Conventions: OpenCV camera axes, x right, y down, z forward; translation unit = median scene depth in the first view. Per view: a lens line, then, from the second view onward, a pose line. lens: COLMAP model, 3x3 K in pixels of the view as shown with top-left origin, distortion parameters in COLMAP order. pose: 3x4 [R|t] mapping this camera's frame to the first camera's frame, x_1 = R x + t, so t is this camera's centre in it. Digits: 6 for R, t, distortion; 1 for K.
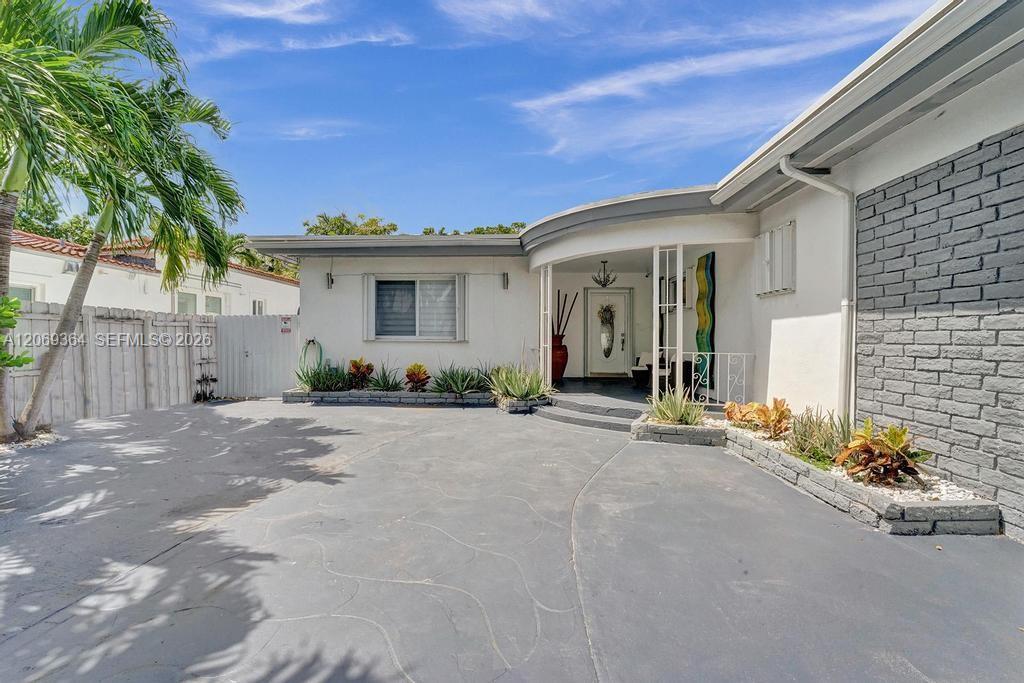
lens RADIAL K [[427.0, 0, 511.9], [0, 427.0, 340.9], [0, 0, 1]] dist [-0.035018, 0.004459]
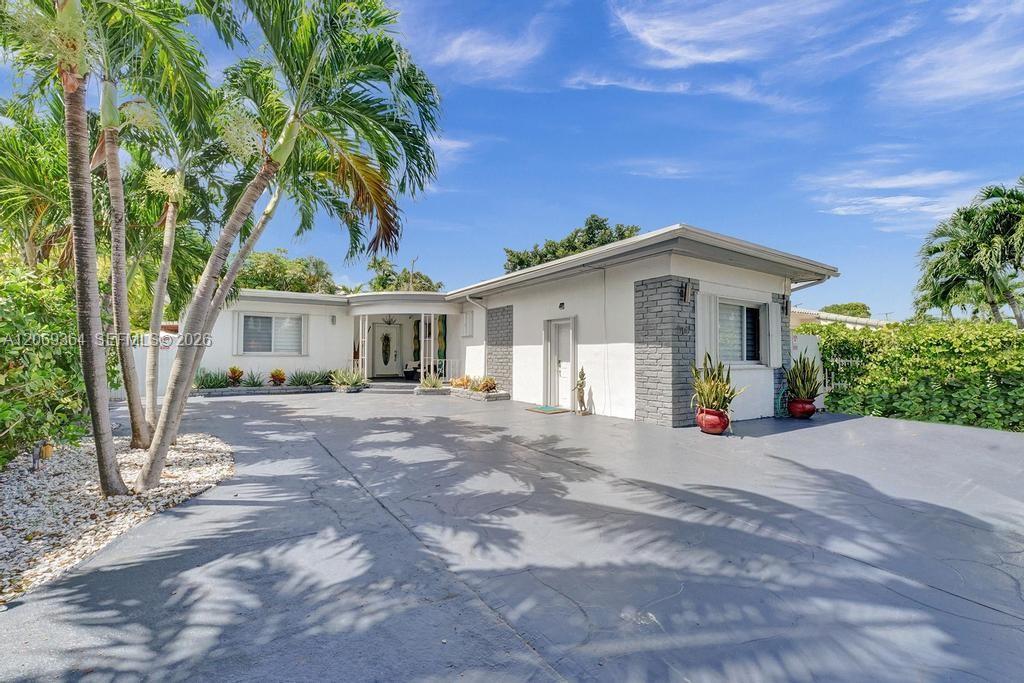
lens RADIAL K [[427.0, 0, 511.9], [0, 427.0, 340.9], [0, 0, 1]] dist [-0.035018, 0.004459]
pose [[0.822797, 0.018374, 0.568038, -0.539776], [0.003152, 0.999314, -0.036890, 0.011137], [-0.568326, 0.032143, 0.822175, -1.103266]]
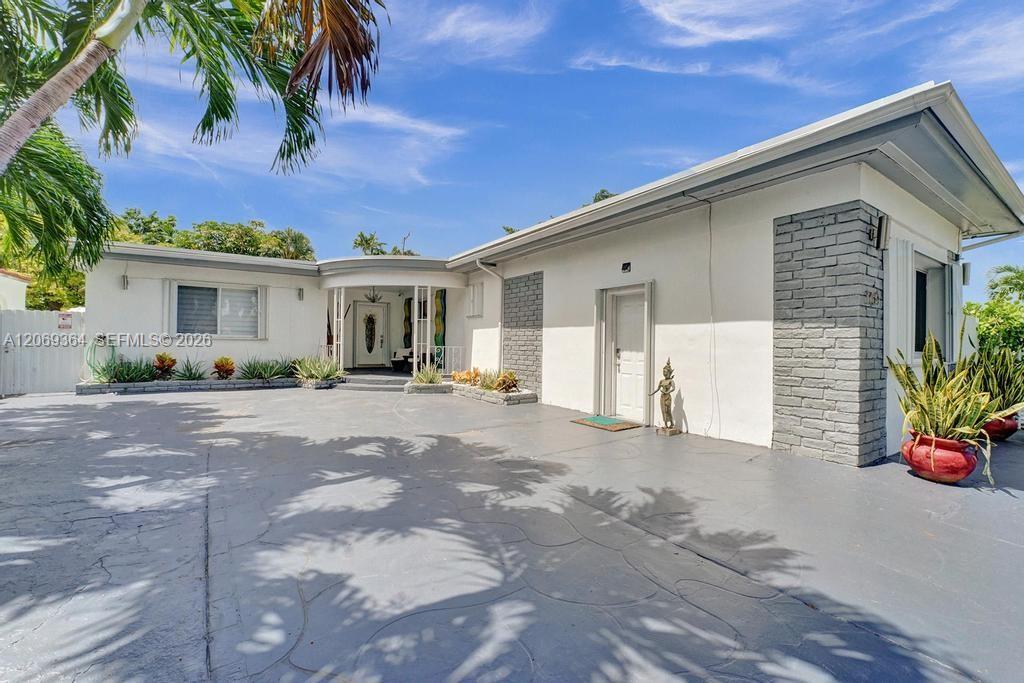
lens RADIAL K [[427.0, 0, 511.9], [0, 427.0, 340.9], [0, 0, 1]] dist [-0.035018, 0.004459]
pose [[0.811308, 0.011057, 0.584514, -0.344319], [-0.006572, 0.999930, -0.009794, 0.018242], [-0.584582, 0.004104, 0.811324, -0.617863]]
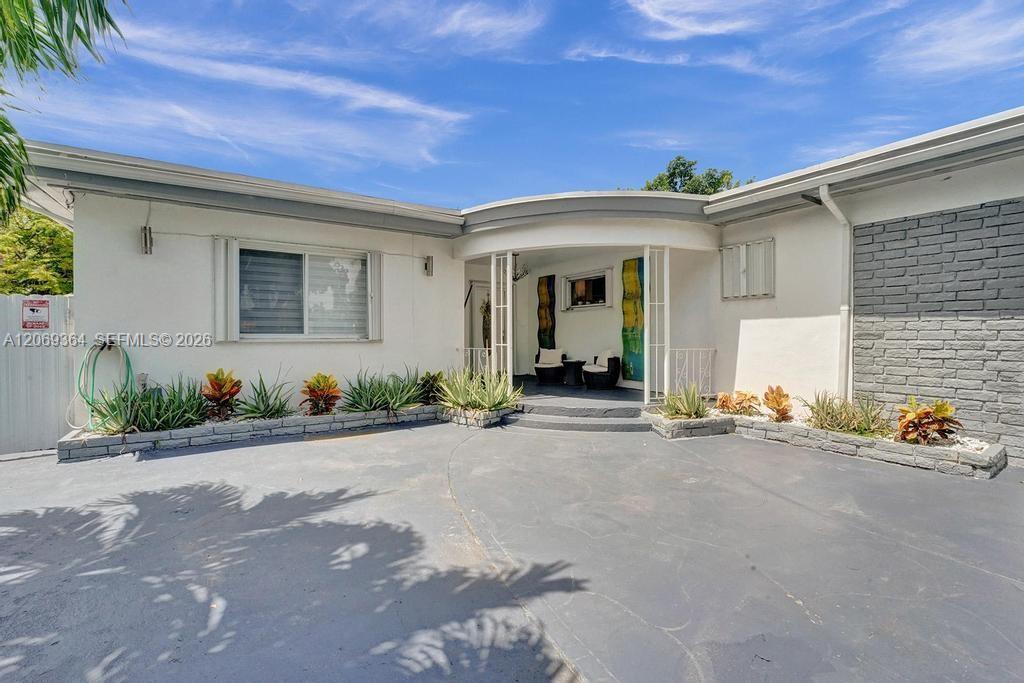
lens RADIAL K [[429.0, 0, 509.1], [0, 429.0, 336.0], [0, 0, 1]] dist [-0.036703, 0.007279]
pose [[0.818399, -0.007318, 0.574603, -0.495247], [0.008068, 0.999967, 0.001244, -0.009095], [-0.574593, 0.003617, 0.818431, 0.335489]]
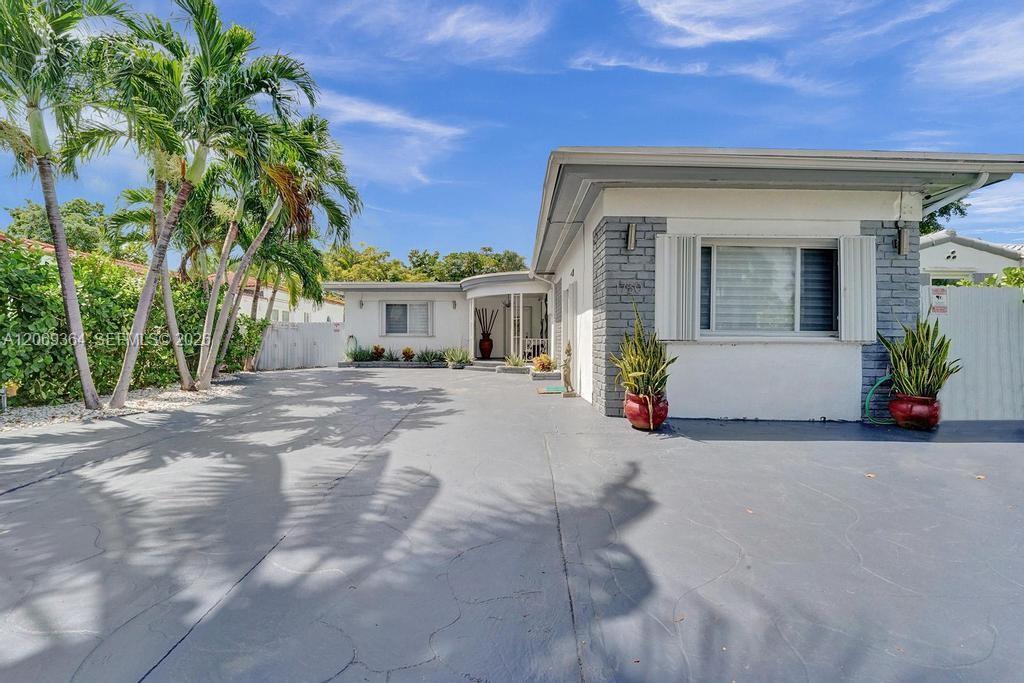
lens RADIAL K [[427.0, 0, 511.9], [0, 427.0, 340.9], [0, 0, 1]] dist [-0.035018, 0.004459]
pose [[0.999357, 0.000564, 0.035850, 0.240585], [-0.000197, 0.999948, -0.010226, 0.057917], [-0.035854, 0.010212, 0.999305, -1.275672]]
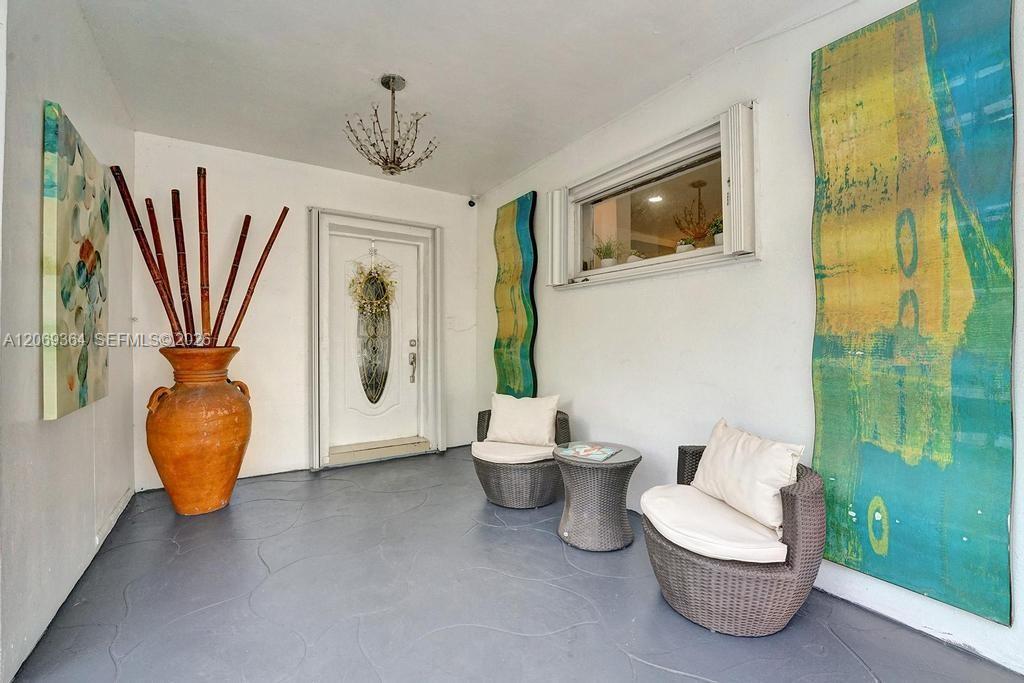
lens RADIAL K [[427.0, 0, 511.9], [0, 427.0, 340.9], [0, 0, 1]] dist [-0.035018, 0.004459]
pose [[0.807346, -0.004941, 0.590057, 0.169805], [0.005766, 0.999983, 0.000484, -0.026940], [-0.590050, 0.003011, 0.807361, 1.069302]]
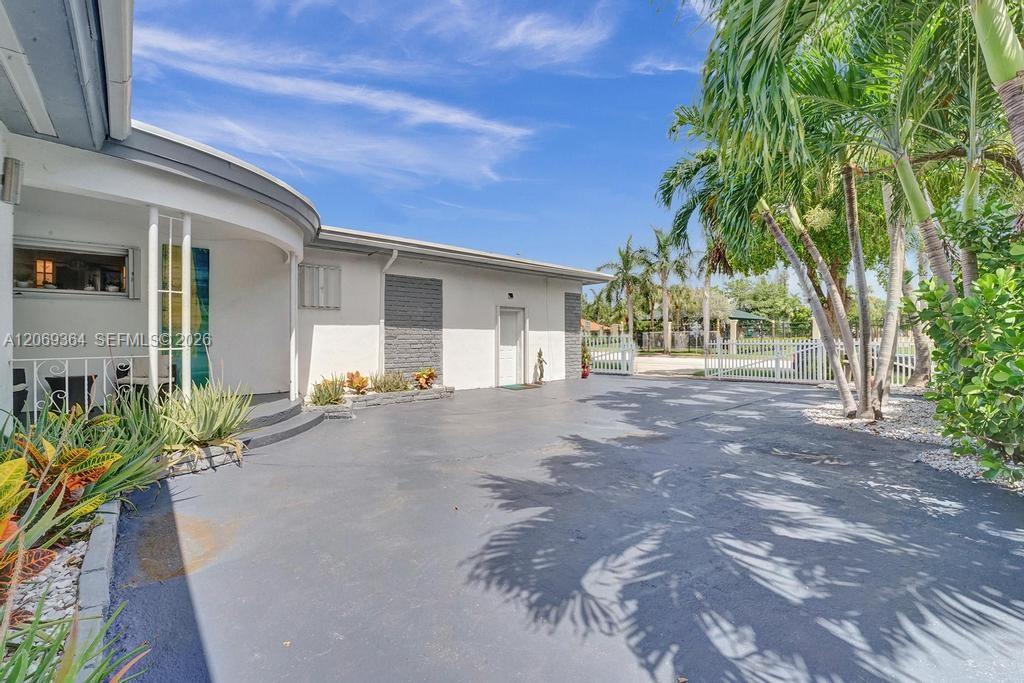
lens RADIAL K [[429.0, 0, 509.1], [0, 429.0, 336.0], [0, 0, 1]] dist [-0.036703, 0.007279]
pose [[-0.694340, 0.004519, 0.719633, -0.785237], [0.004565, 0.999988, -0.001875, -0.003087], [-0.719632, 0.001983, -0.694353, 1.293872]]
